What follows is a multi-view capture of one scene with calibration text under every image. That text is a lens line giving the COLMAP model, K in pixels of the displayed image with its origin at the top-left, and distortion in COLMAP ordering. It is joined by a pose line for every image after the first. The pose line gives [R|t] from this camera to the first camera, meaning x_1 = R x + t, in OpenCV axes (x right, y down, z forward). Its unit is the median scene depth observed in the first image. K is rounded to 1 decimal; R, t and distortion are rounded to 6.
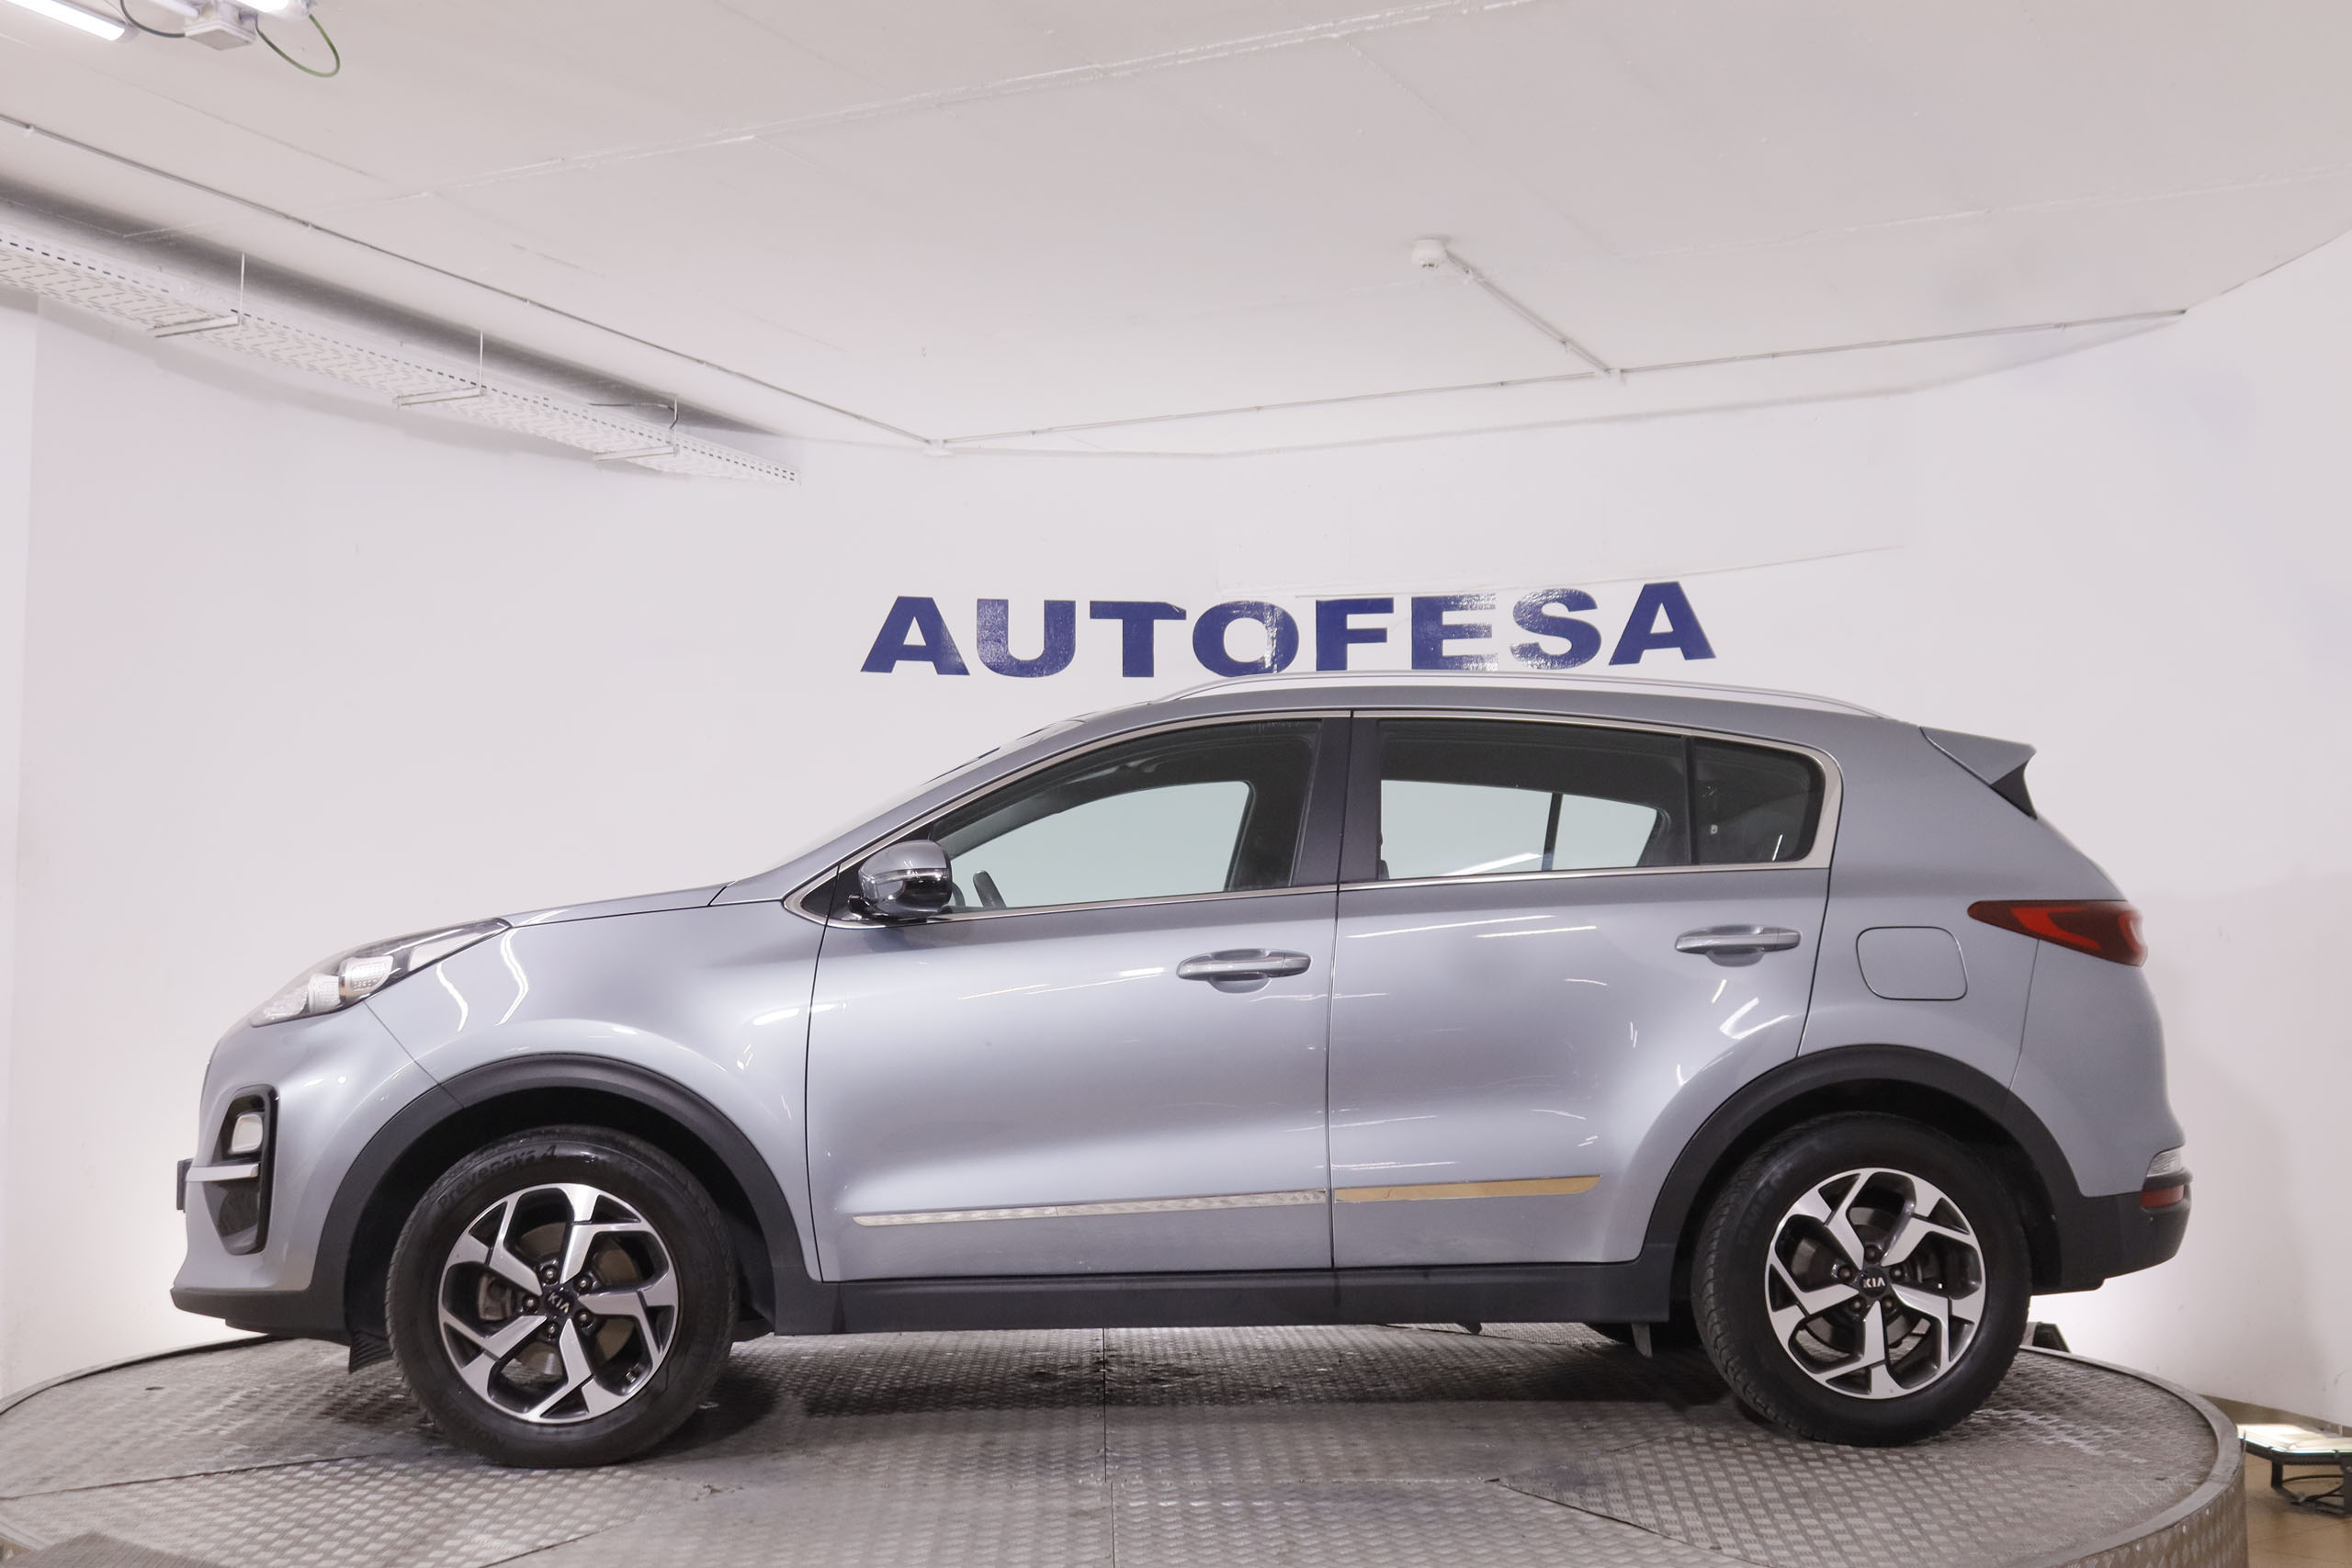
lens RADIAL K [[2935.2, 0, 1176.0], [0, 2935.2, 784.0], [0, 0, 1]] dist [-0.115352, 0.222551]
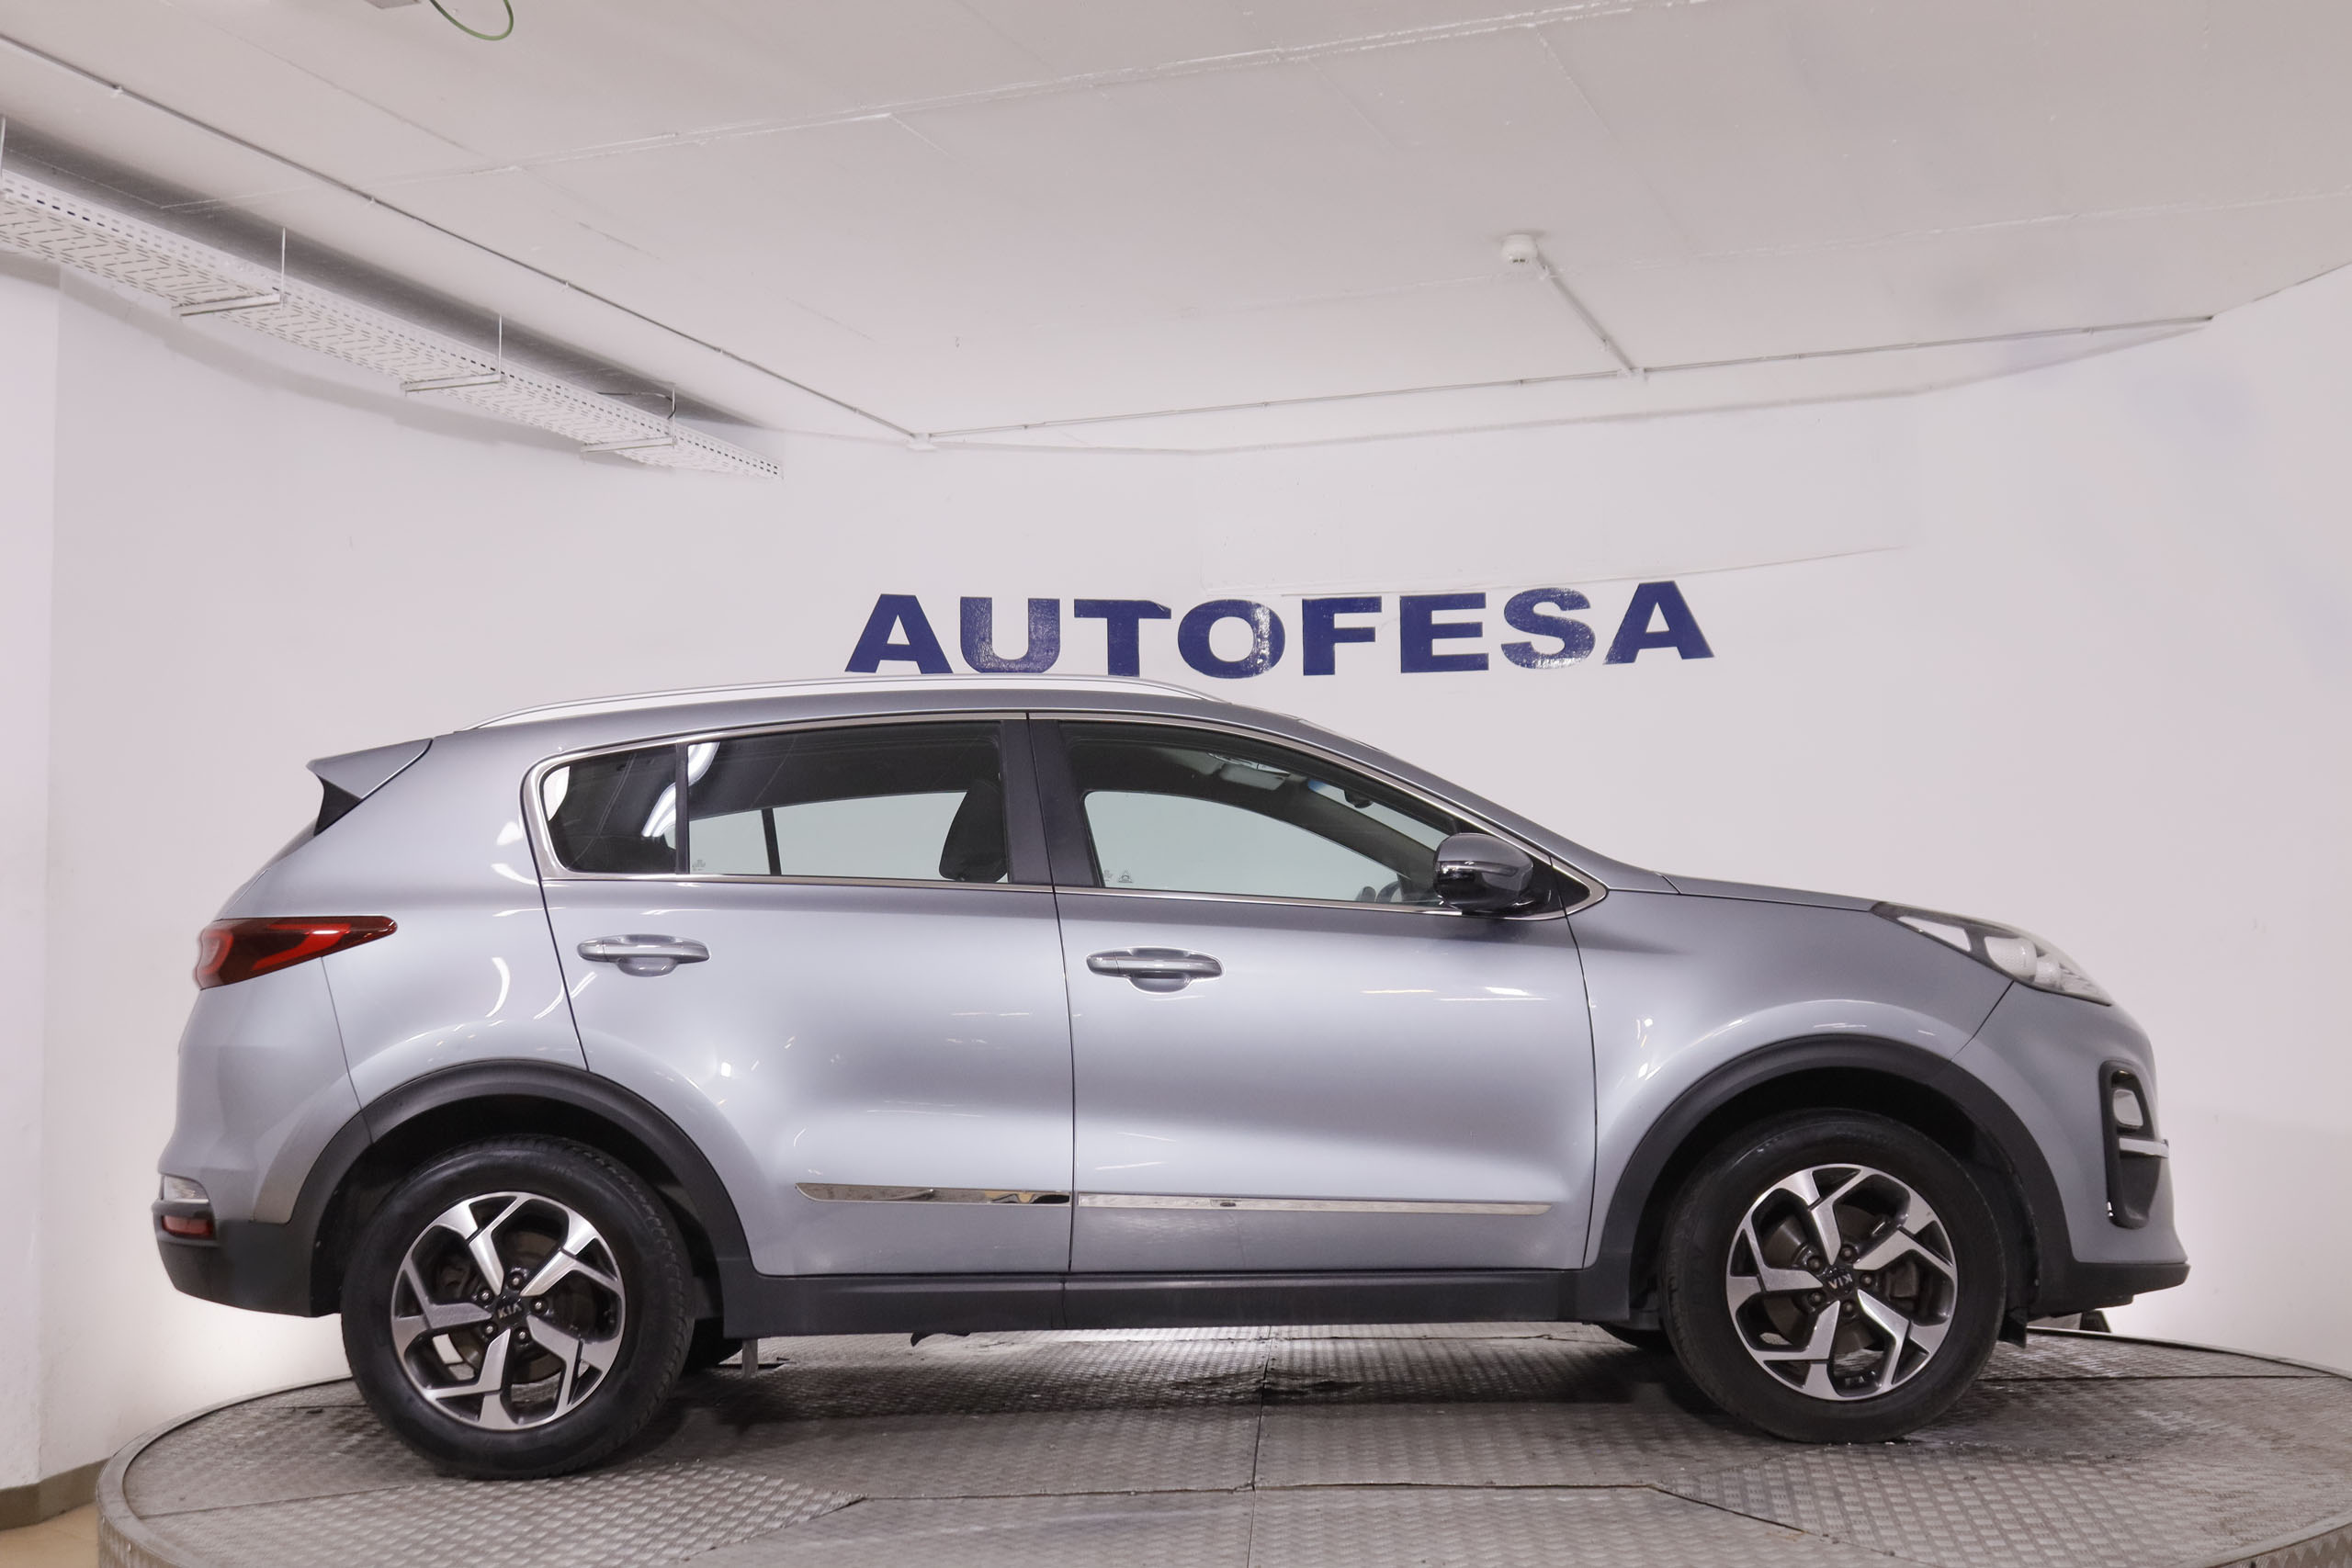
lens RADIAL K [[2935.2, 0, 1176.0], [0, 2935.2, 784.0], [0, 0, 1]] dist [-0.115352, 0.222551]
pose [[0.992965, -0.005394, 0.118288, -0.117362], [0.005484, 0.999985, -0.000435, 0.000021], [-0.118283, 0.001080, 0.992979, 0.022618]]
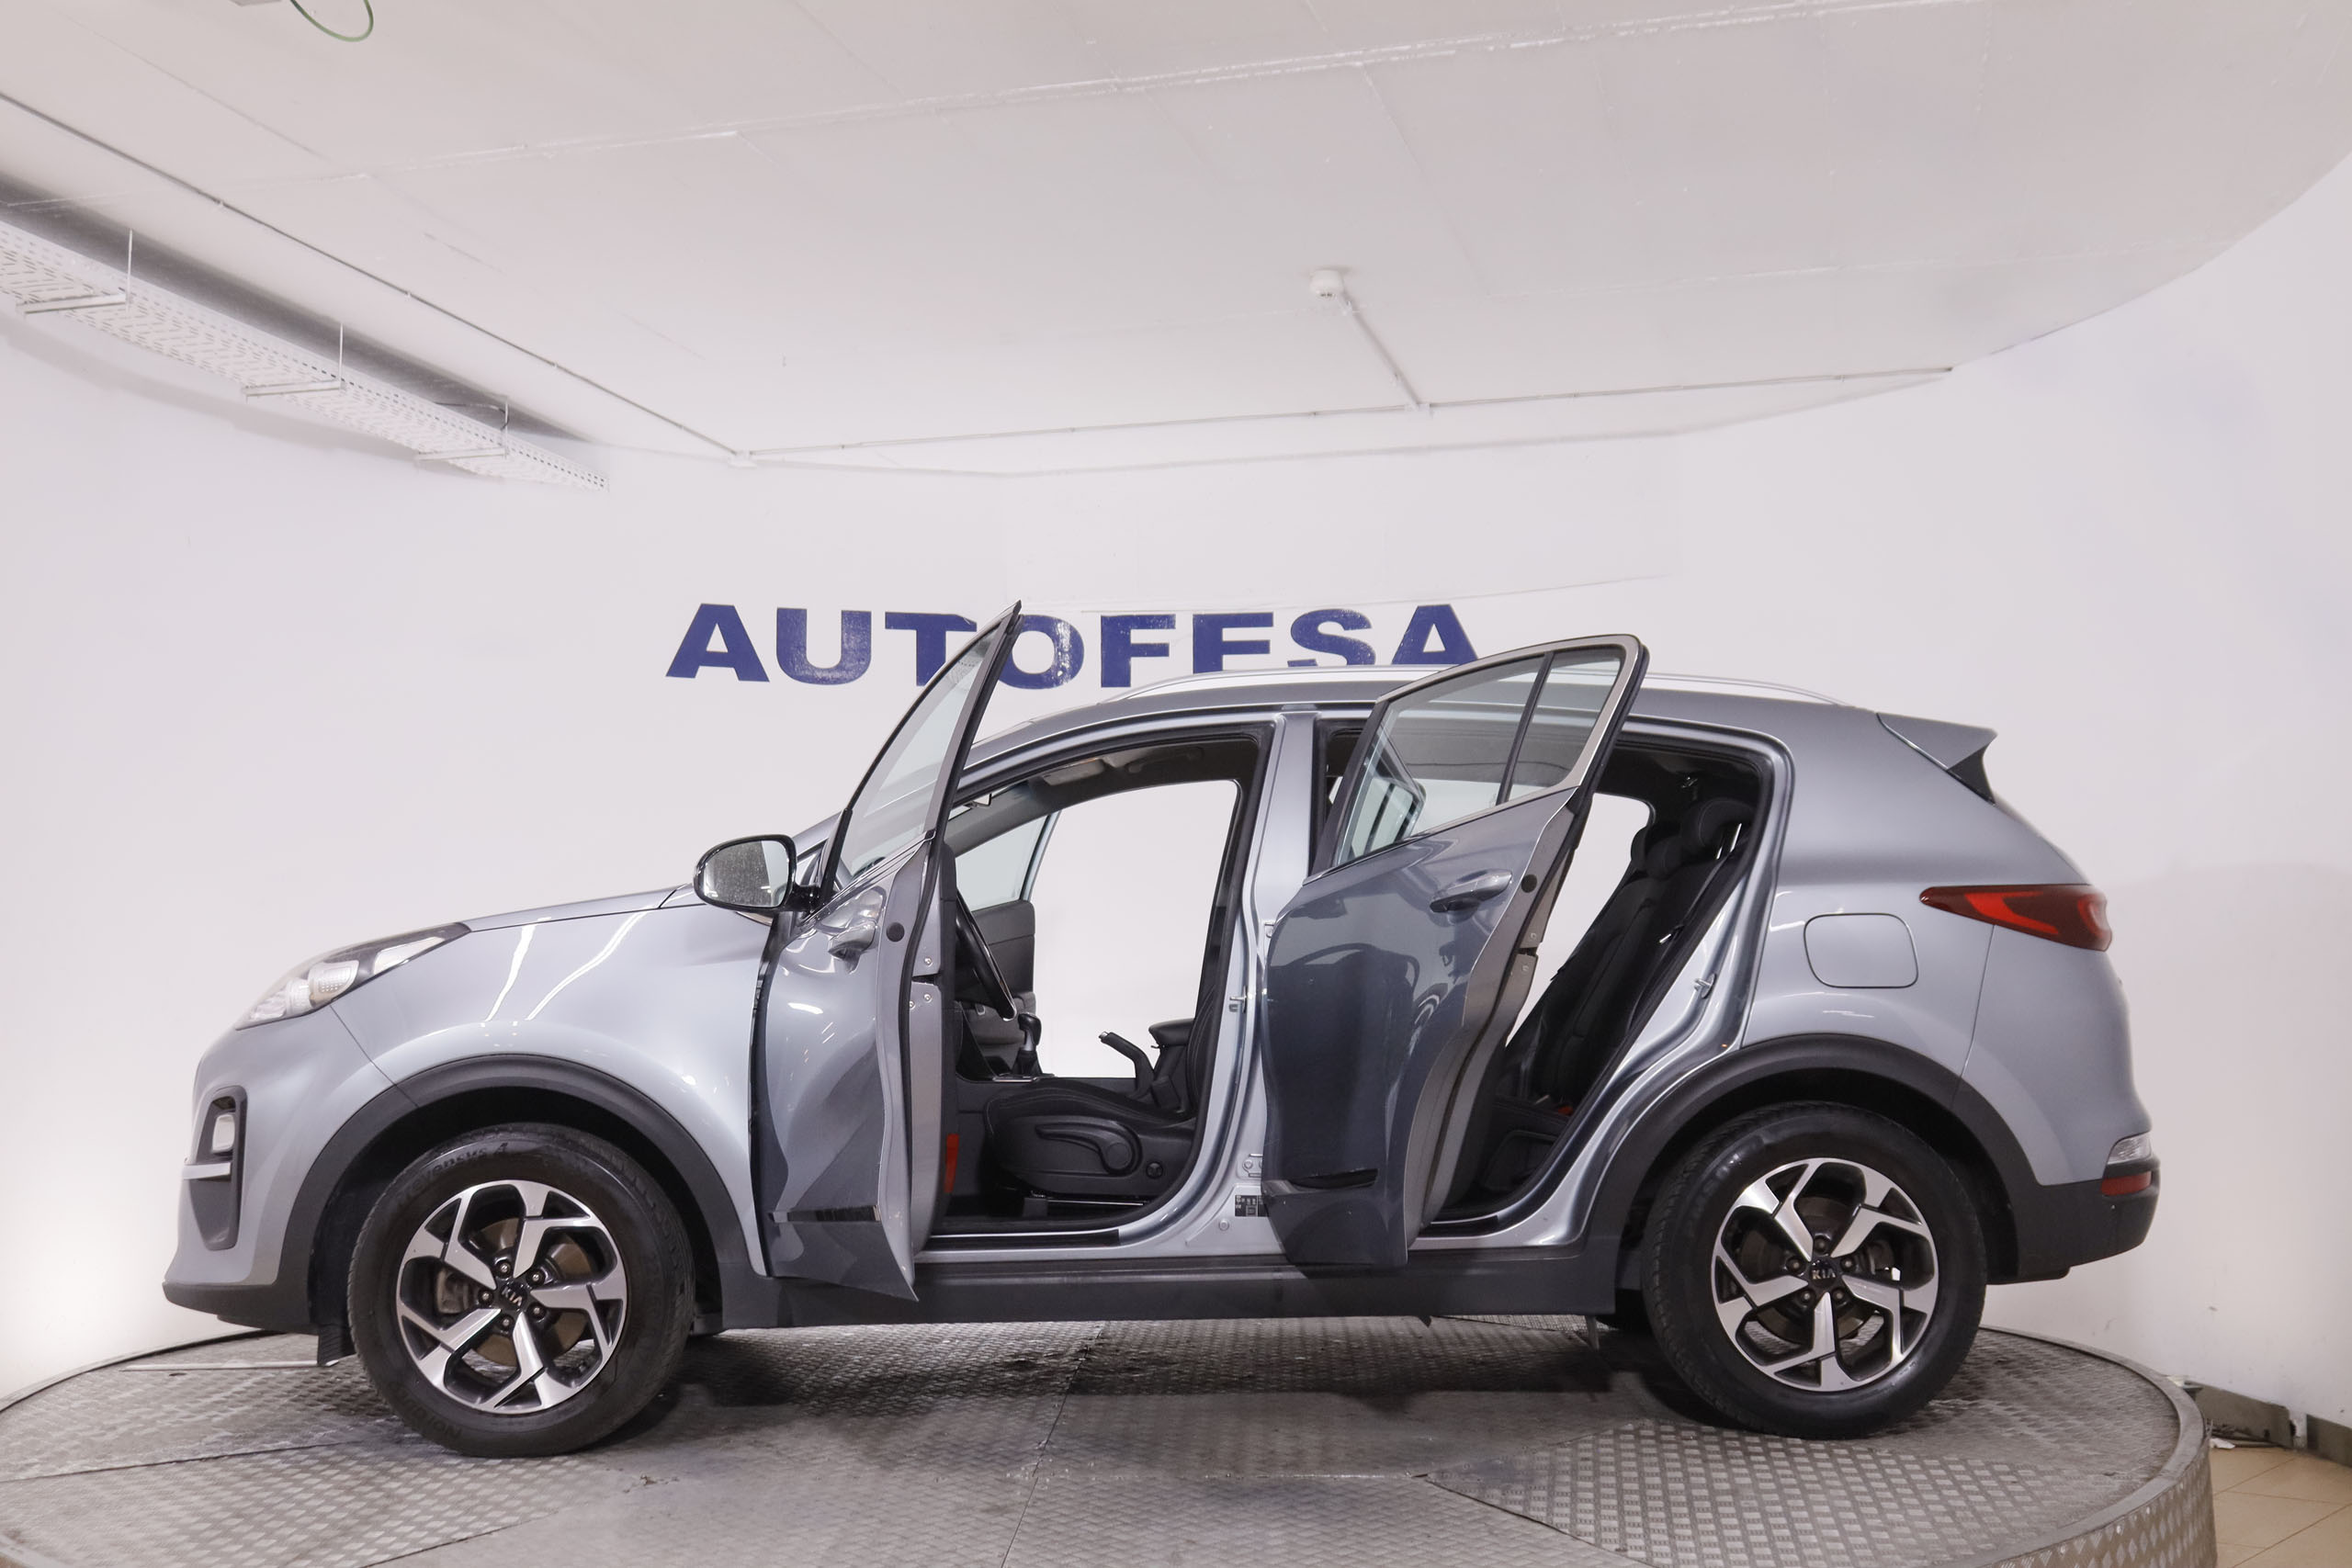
lens RADIAL K [[2685.7, 0, 1176.0], [0, 2685.7, 784.0], [0, 0, 1]] dist [-0.123392, 0.185134]
pose [[0.978327, 0.007752, 0.206919, -0.130124], [-0.006739, 0.999962, -0.005602, 0.003049], [-0.206954, 0.004086, 0.978342, 0.057196]]
